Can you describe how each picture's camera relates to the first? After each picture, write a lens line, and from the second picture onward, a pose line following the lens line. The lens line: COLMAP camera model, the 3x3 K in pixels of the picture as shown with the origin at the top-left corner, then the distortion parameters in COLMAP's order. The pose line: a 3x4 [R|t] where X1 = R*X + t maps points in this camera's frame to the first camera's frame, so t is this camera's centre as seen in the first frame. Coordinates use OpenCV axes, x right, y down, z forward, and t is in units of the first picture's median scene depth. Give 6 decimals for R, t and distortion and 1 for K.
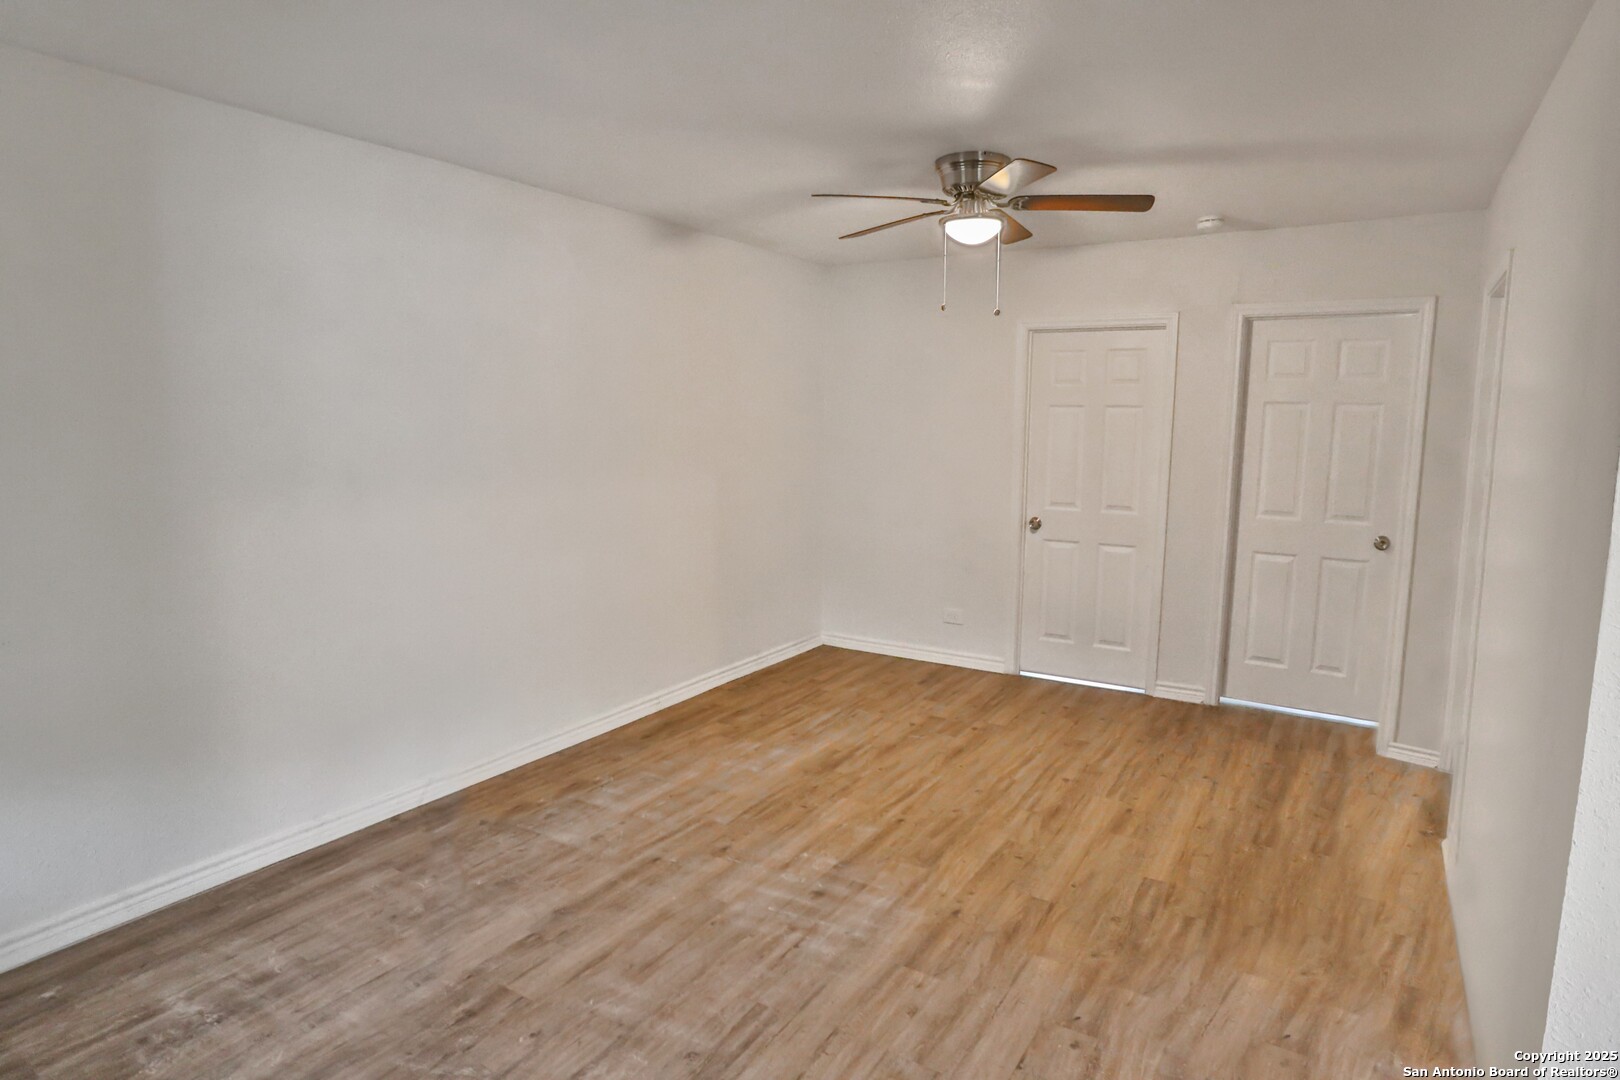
lens RADIAL K [[907.0, 0, 819.7], [0, 907.0, 537.4], [0, 0, 1]] dist [-0.061093, 0.028607]
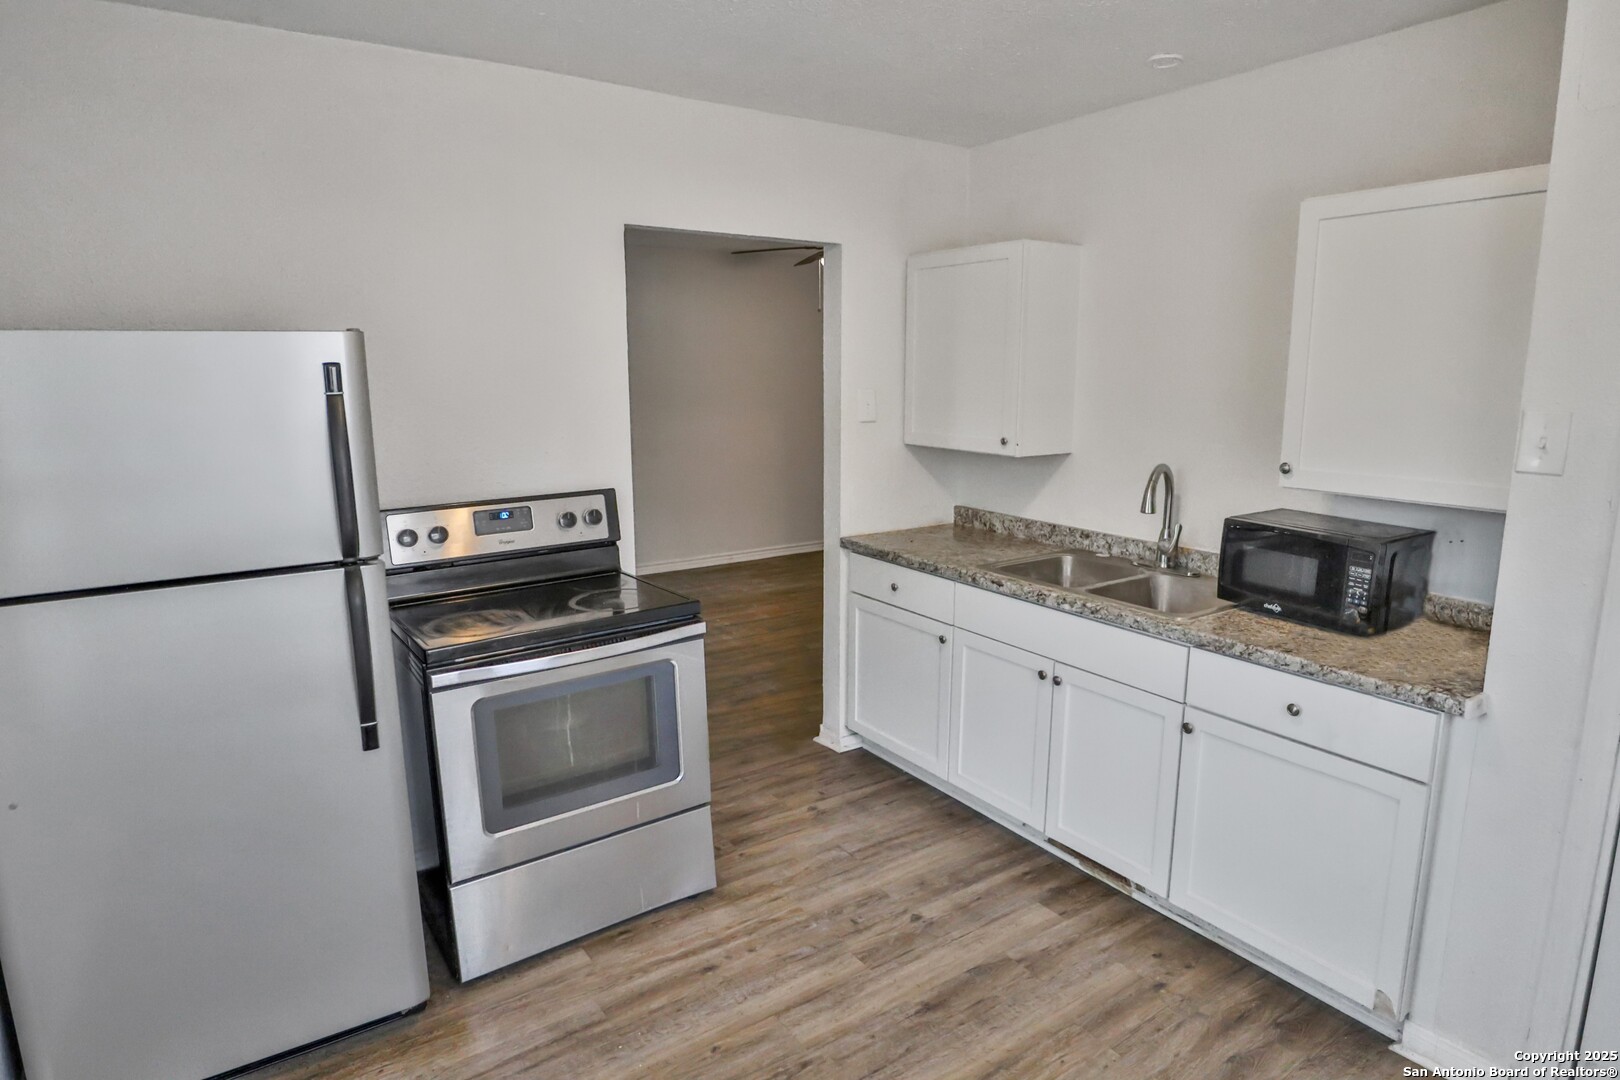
lens RADIAL K [[907.0, 0, 819.7], [0, 907.0, 537.4], [0, 0, 1]] dist [-0.061093, 0.028607]
pose [[0.910971, 0.056151, -0.408631, 0.876288], [-0.031583, 0.997278, 0.066630, 0.047079], [0.411260, -0.047792, 0.910264, -0.577558]]
